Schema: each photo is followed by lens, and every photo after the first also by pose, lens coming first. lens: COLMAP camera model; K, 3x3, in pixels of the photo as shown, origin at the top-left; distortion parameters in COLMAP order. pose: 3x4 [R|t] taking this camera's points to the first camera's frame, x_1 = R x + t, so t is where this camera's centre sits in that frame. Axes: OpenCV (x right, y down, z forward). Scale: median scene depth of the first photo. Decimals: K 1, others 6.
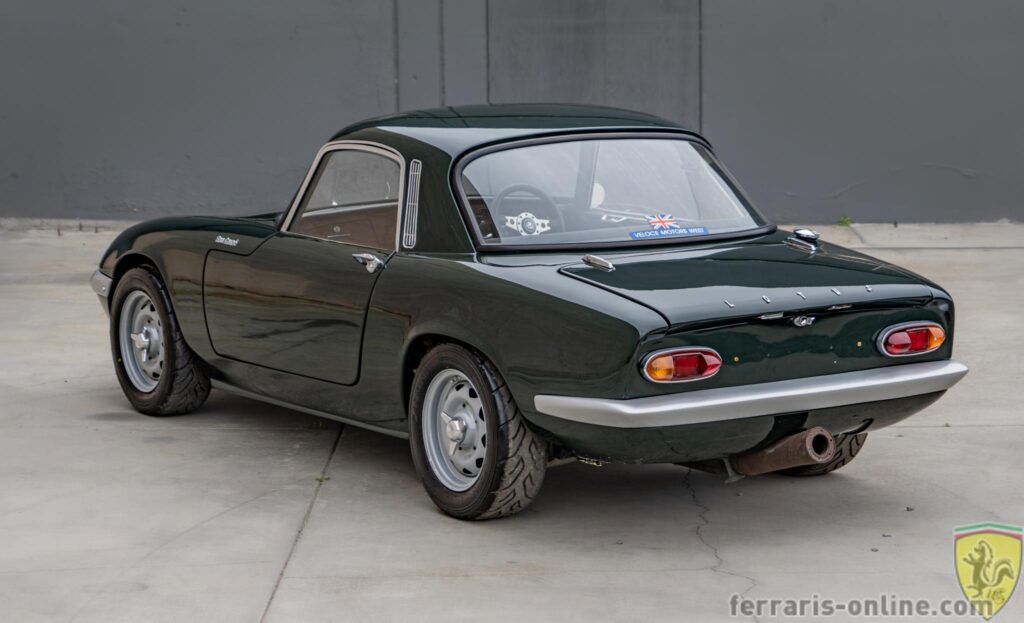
lens RADIAL K [[3116.9, 0, 517.4], [0, 3116.9, 319.0], [0, 0, 1]] dist [0.027916, 0.000000]
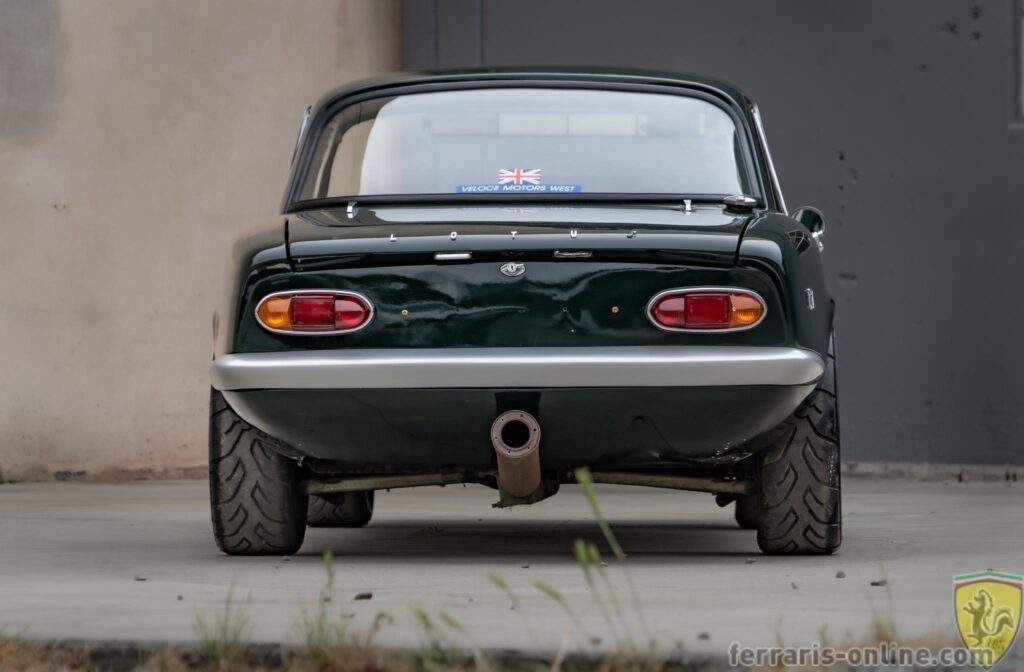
lens RADIAL K [[5126.6, 0, 514.4], [0, 5126.6, 338.9], [0, 0, 1]] dist [-0.236431, 0.000000]
pose [[0.812879, -0.003823, -0.582420, 0.776603], [-0.084535, 0.988615, -0.124473, 0.163490], [0.576266, 0.150417, 0.803301, 0.023365]]
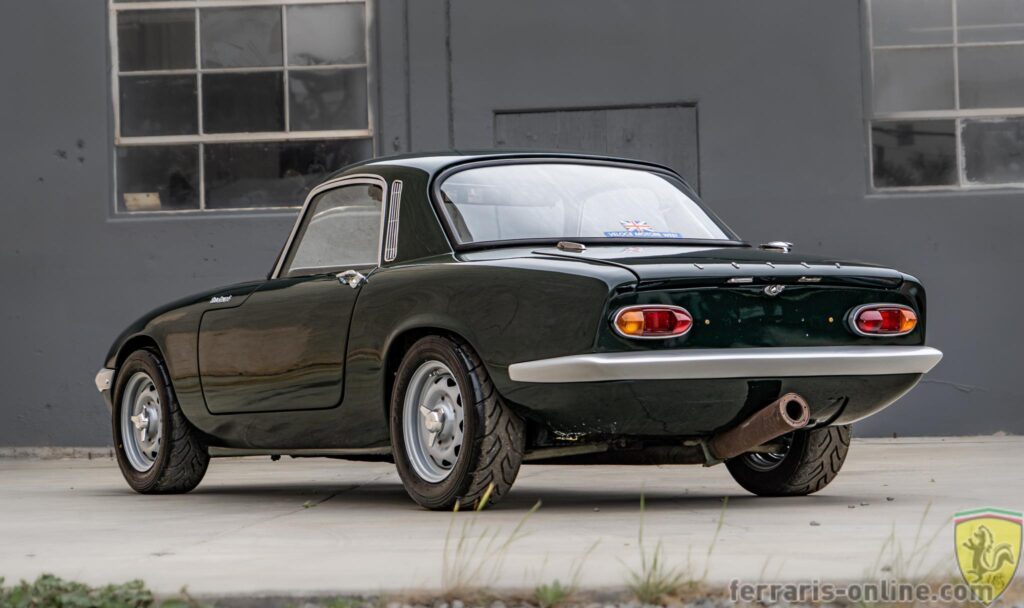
lens RADIAL K [[2901.8, 0, 505.2], [0, 2901.8, 294.9], [0, 0, 1]] dist [0.075289, 0.000000]
pose [[0.999605, -0.017482, -0.022018, 0.024561], [0.013332, 0.984255, -0.176250, 0.162046], [0.024752, 0.175887, 0.984099, 0.068344]]
